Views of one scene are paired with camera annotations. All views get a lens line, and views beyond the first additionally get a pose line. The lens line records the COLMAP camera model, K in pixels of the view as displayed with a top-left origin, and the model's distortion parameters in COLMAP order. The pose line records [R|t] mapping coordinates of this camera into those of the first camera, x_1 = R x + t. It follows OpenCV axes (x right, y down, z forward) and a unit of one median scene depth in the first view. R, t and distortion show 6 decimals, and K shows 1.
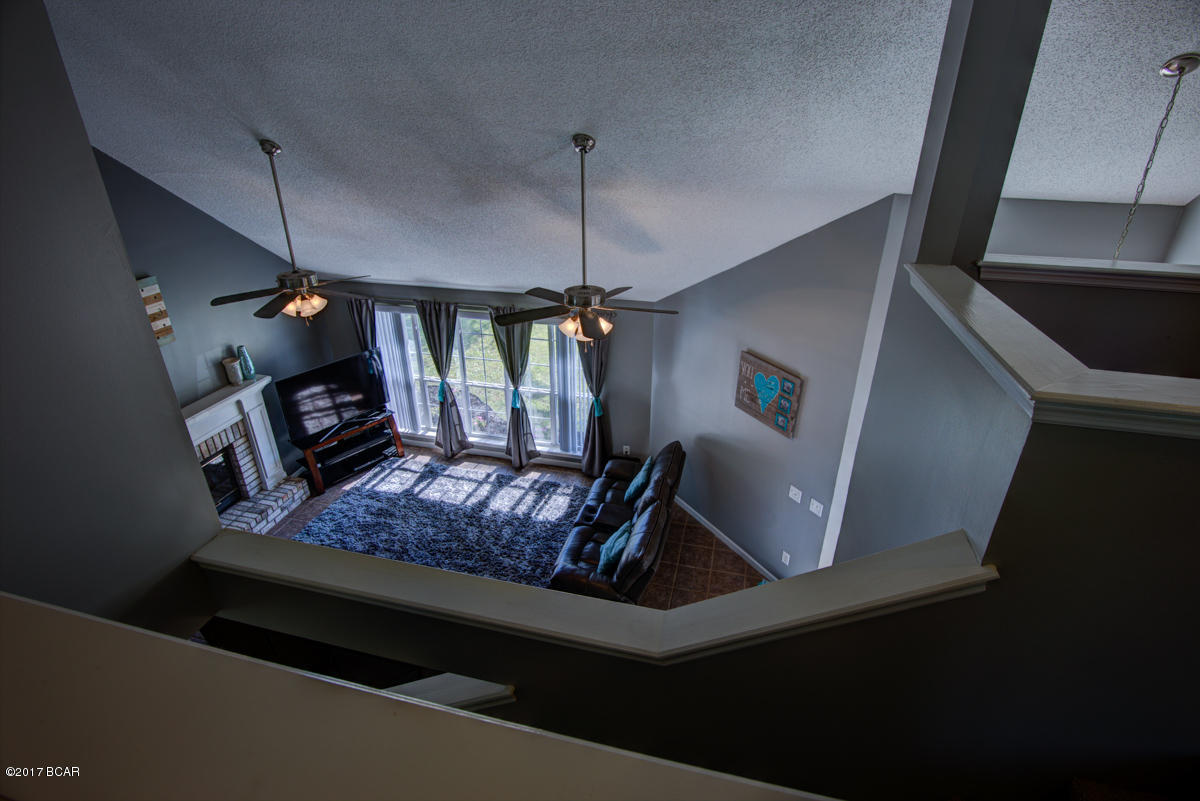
lens RADIAL K [[583.1, 0, 598.9], [0, 583.1, 400.9], [0, 0, 1]] dist [-0.010969, -0.000790]
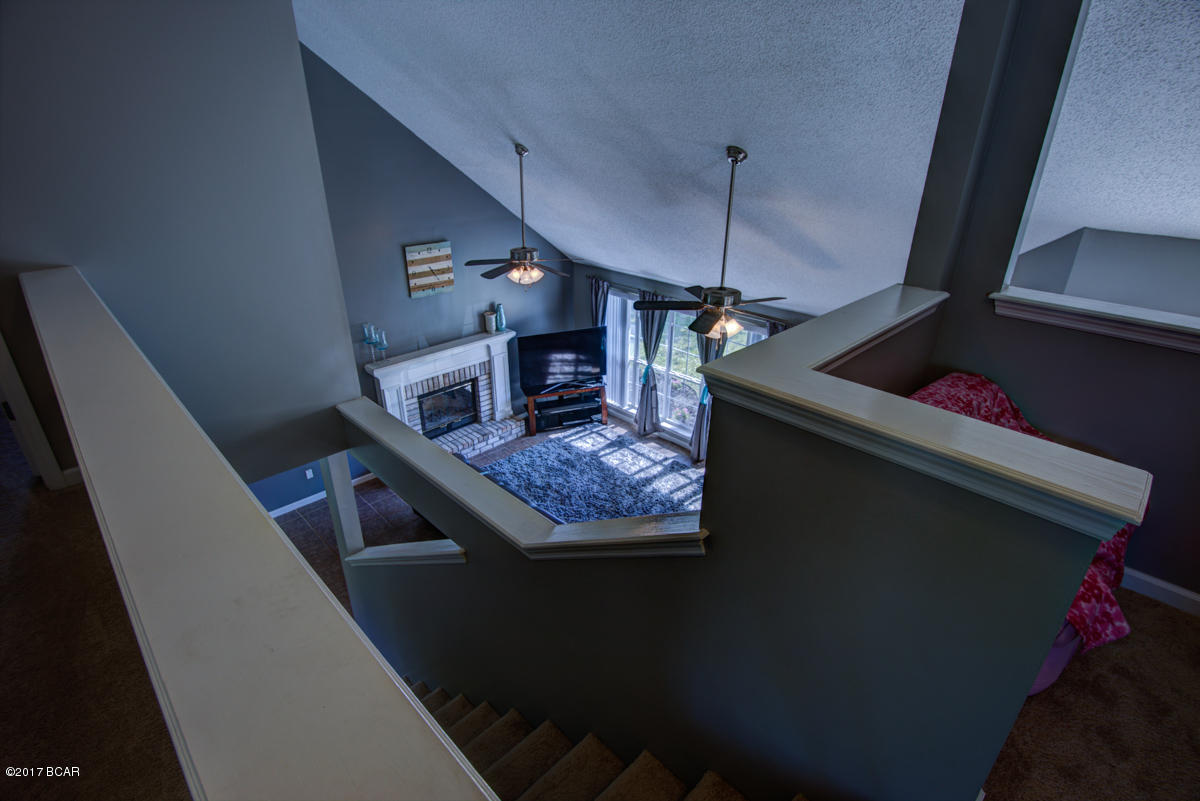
lens RADIAL K [[583.1, 0, 601.7], [0, 583.1, 400.9], [0, 0, 1]] dist [-0.010969, -0.000790]
pose [[0.862262, 0.224019, -0.454224, 0.203003], [-0.231646, 0.971992, 0.039639, 0.009580], [0.450382, 0.071040, 0.890005, -0.023418]]
